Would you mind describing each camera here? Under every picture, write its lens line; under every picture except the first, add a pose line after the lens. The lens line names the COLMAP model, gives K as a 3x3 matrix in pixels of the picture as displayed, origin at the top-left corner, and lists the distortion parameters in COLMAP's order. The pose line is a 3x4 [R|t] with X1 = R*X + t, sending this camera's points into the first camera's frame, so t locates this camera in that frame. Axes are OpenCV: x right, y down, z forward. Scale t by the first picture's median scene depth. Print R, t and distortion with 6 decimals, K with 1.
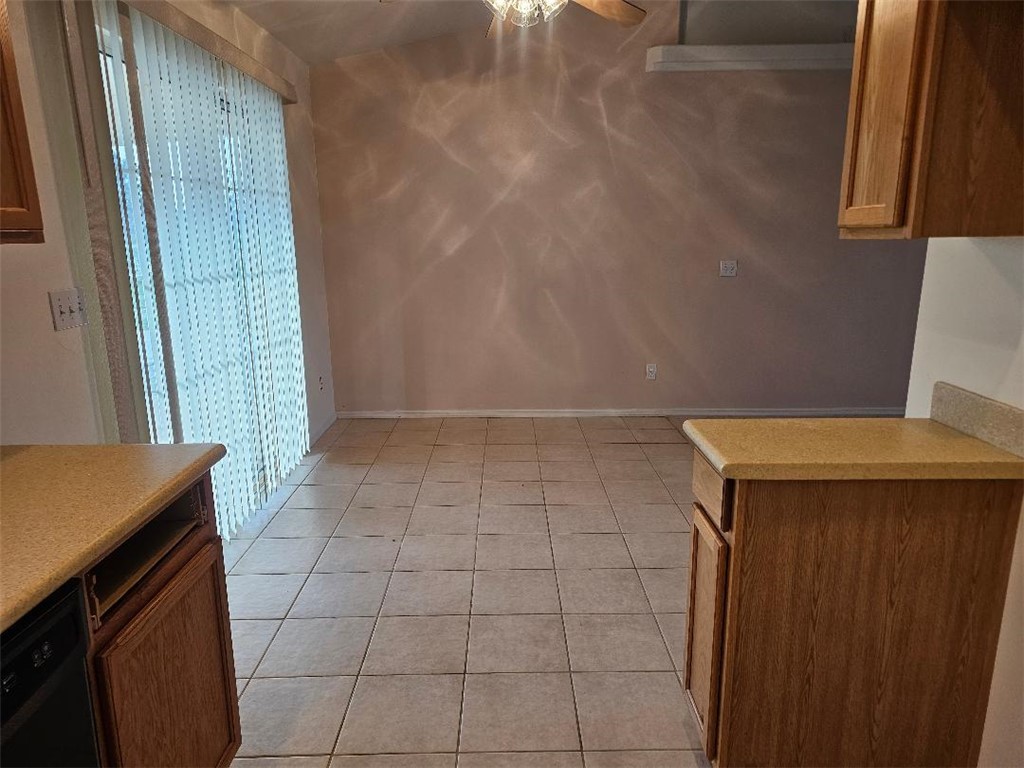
lens RADIAL K [[677.5, 0, 511.7], [0, 677.5, 378.8], [0, 0, 1]] dist [0.046059, -0.022294]
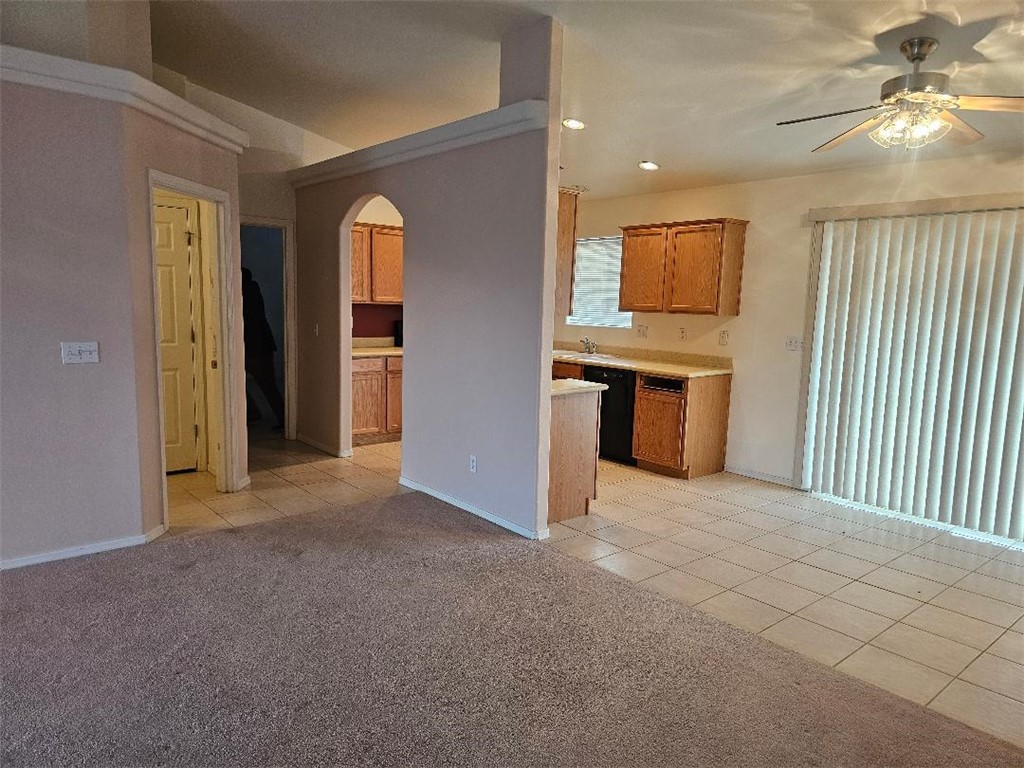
lens RADIAL K [[678.1, 0, 512.6], [0, 678.1, 382.4], [0, 0, 1]] dist [0.045051, -0.022508]
pose [[-0.770518, 0.065780, -0.634015, 1.611838], [-0.161278, 0.942178, 0.293753, -0.474022], [0.616678, 0.328594, -0.715356, 1.959471]]
